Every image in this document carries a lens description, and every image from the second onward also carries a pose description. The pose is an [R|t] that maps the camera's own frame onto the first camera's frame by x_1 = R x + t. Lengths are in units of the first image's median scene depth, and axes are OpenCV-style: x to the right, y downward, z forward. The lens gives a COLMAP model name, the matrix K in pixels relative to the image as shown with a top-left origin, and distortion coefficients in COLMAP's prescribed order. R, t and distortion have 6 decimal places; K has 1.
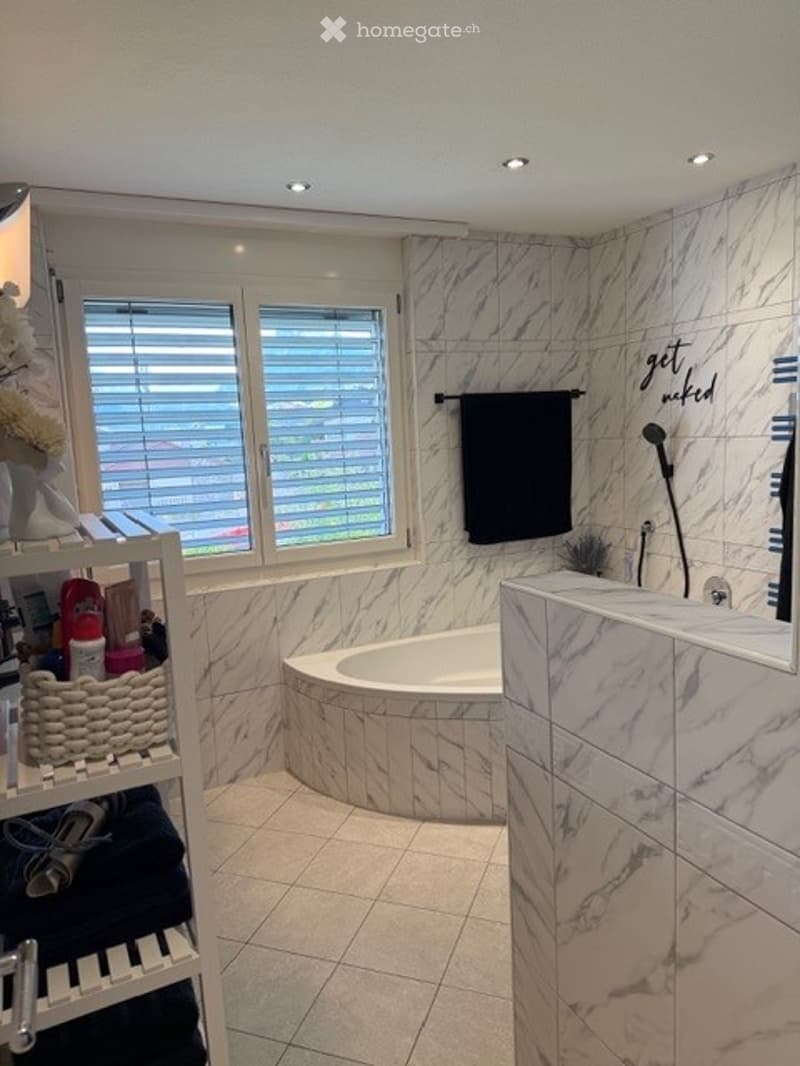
lens RADIAL K [[753.5, 0, 400.0], [0, 753.5, 533.0], [0, 0, 1]] dist [-0.008385, -0.004388]
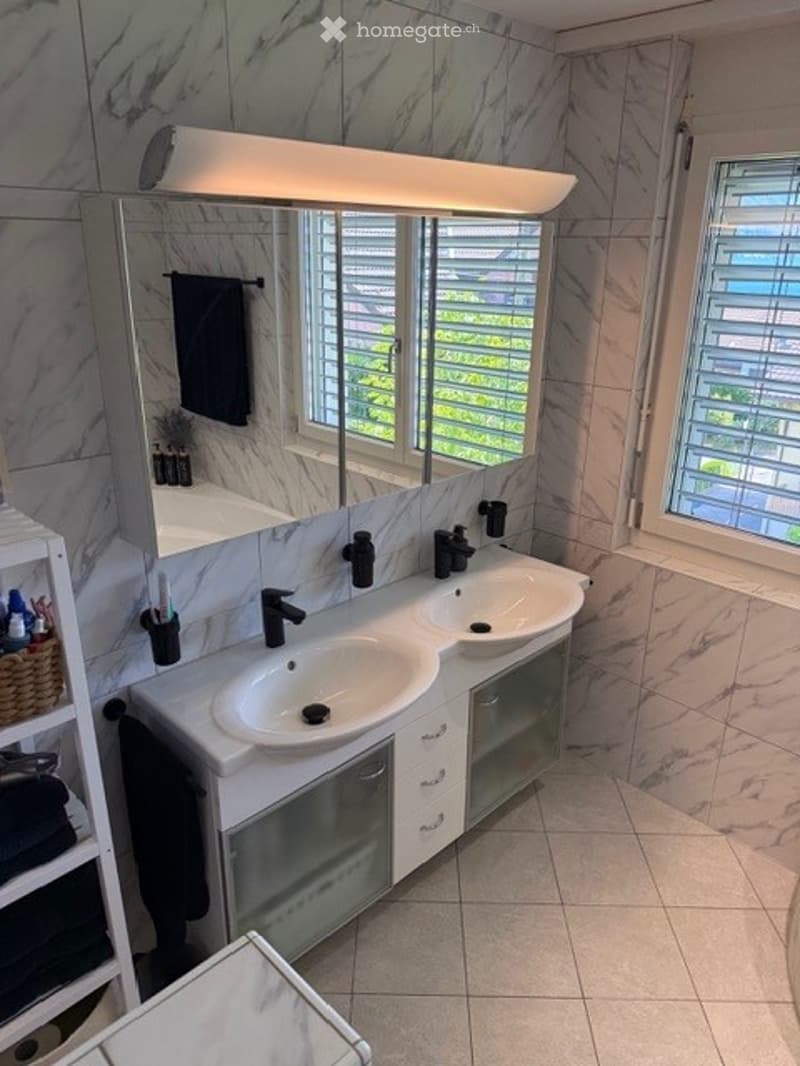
lens RADIAL K [[753.5, 0, 400.0], [0, 753.5, 533.0], [0, 0, 1]] dist [-0.008385, -0.004388]
pose [[0.315505, 0.373346, -0.872393, 0.230564], [-0.153699, 0.927316, 0.341265, -0.164660], [0.936394, 0.026415, 0.349955, 0.431992]]
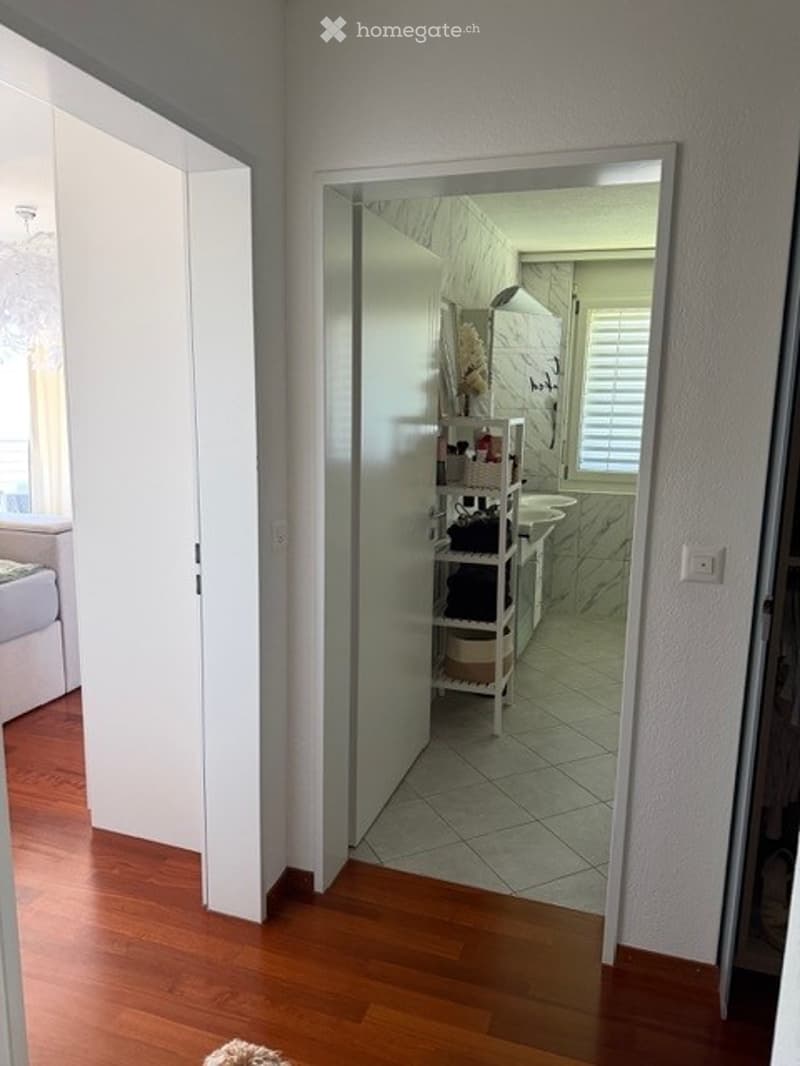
lens RADIAL K [[753.5, 0, 400.0], [0, 753.5, 533.0], [0, 0, 1]] dist [-0.008385, -0.004388]
pose [[0.708451, 0.183052, -0.681608, 0.496240], [-0.147975, 0.982838, 0.110148, 0.056699], [0.690073, 0.022826, 0.723379, -0.491693]]
